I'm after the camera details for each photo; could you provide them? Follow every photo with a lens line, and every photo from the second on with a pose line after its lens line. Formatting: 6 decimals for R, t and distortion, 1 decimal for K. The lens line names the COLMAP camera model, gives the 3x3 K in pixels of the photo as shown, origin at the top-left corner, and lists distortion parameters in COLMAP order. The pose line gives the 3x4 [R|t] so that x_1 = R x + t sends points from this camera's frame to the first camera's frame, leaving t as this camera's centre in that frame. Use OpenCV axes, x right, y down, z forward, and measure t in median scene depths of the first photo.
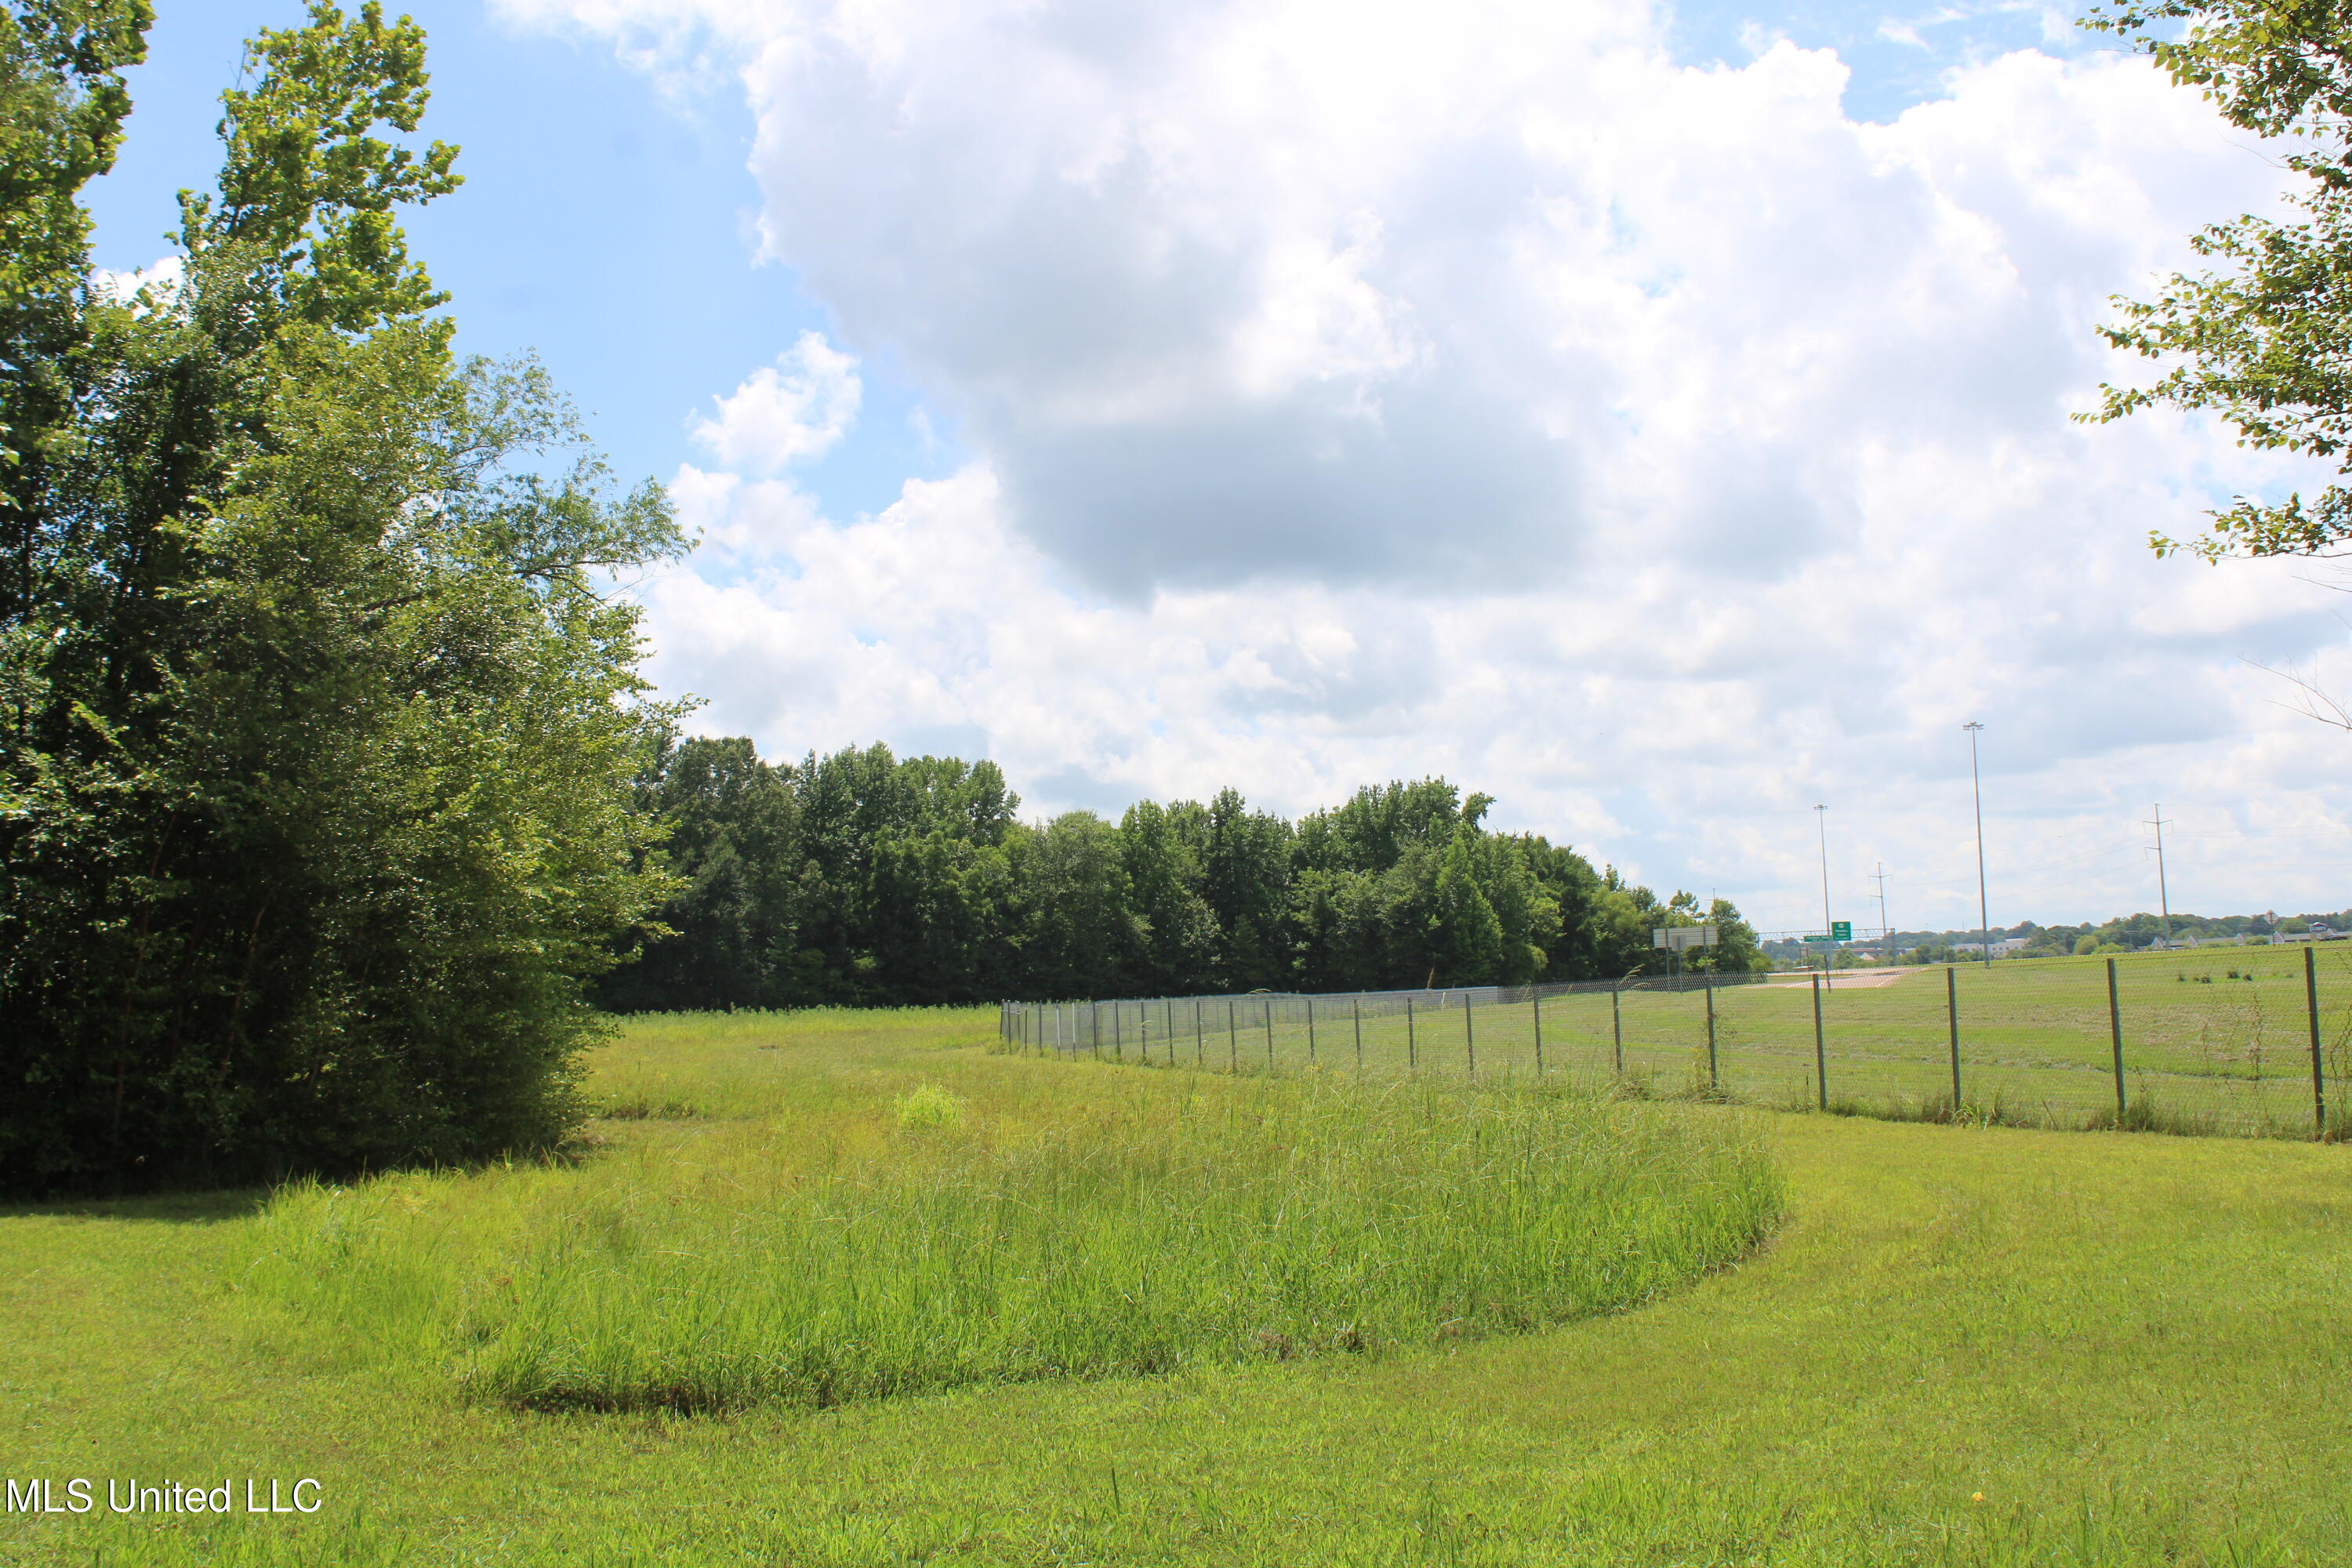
lens RADIAL K [[2799.0, 0, 1172.4], [0, 2799.0, 713.8], [0, 0, 1]] dist [0.029912, -0.077172]
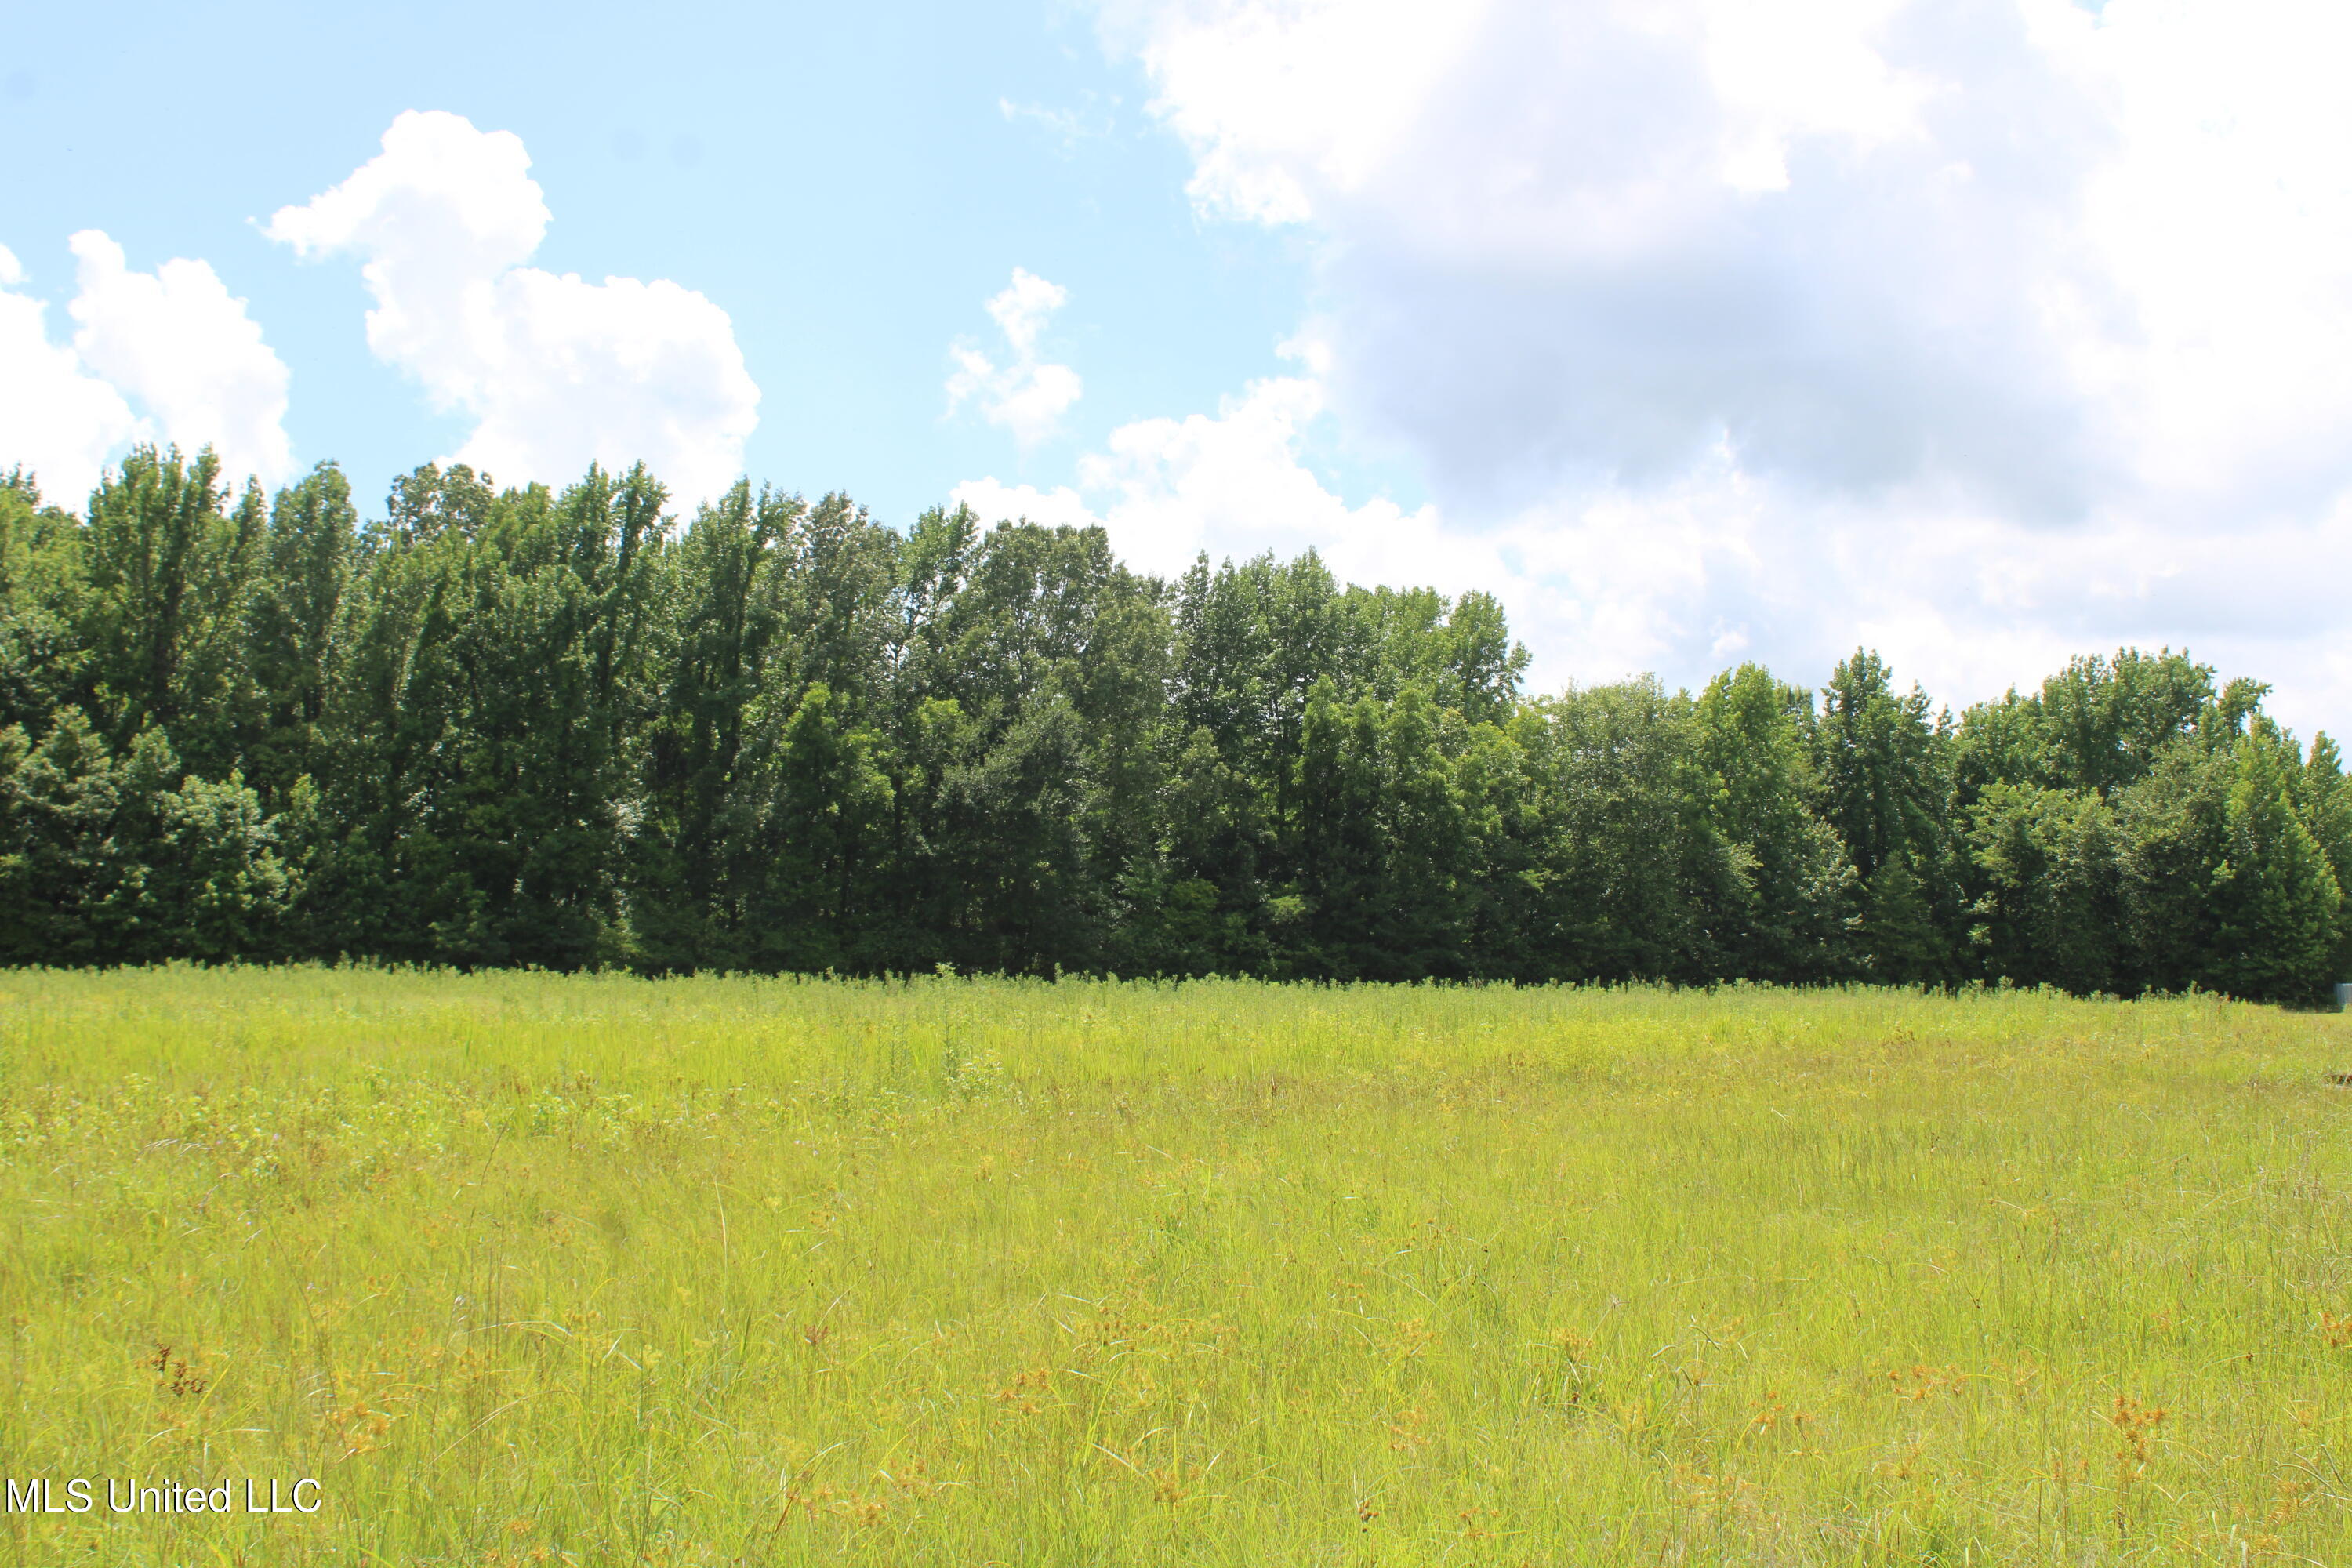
lens RADIAL K [[2799.0, 0, 1172.4], [0, 2799.0, 713.8], [0, 0, 1]] dist [0.029912, -0.077172]
pose [[0.990977, 0.022871, -0.132064, -0.054843], [-0.021729, 0.999713, 0.010078, 0.041836], [0.132257, -0.007118, 0.991190, 0.399527]]
